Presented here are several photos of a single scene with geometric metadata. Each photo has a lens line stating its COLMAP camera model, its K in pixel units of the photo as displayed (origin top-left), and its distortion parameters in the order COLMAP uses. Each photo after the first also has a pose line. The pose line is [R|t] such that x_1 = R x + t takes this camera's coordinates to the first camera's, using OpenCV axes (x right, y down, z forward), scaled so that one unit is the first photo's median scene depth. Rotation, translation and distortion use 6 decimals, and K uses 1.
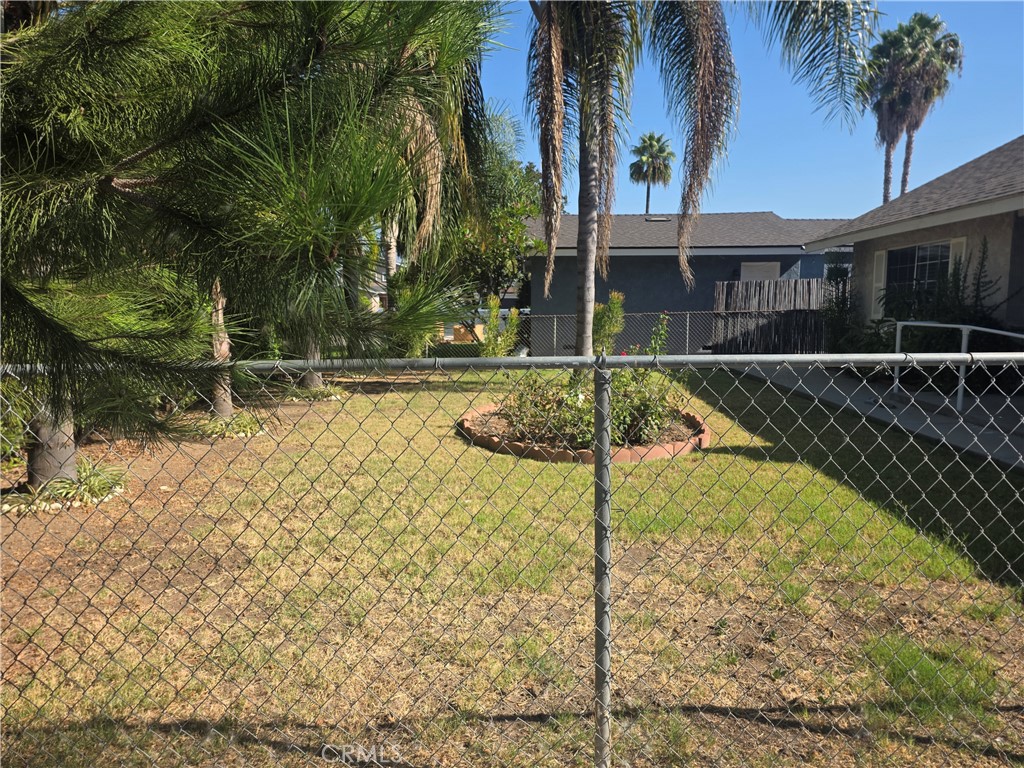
lens RADIAL K [[673.9, 0, 511.8], [0, 673.9, 362.4], [0, 0, 1]] dist [0.085553, -0.088876]
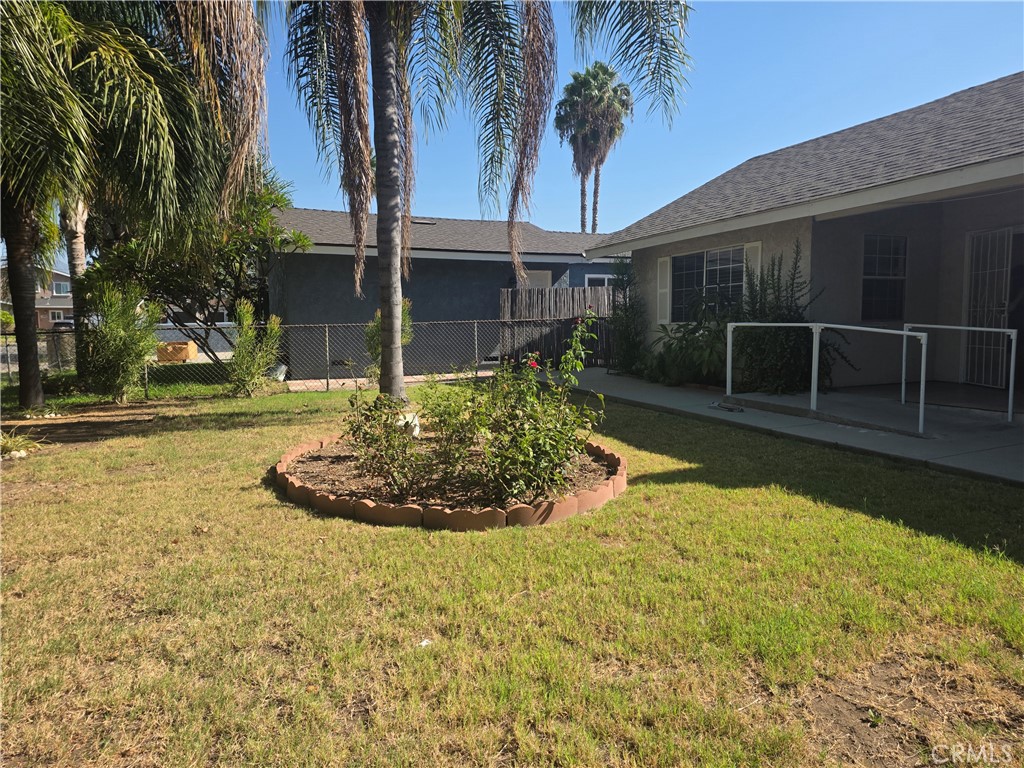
lens RADIAL K [[673.9, 0, 511.8], [0, 673.9, 362.4], [0, 0, 1]] dist [0.085553, -0.088876]
pose [[0.907153, -0.033784, 0.419443, -0.074914], [0.044945, 0.998849, -0.016752, -0.000709], [-0.418394, 0.034048, 0.907627, 0.154110]]
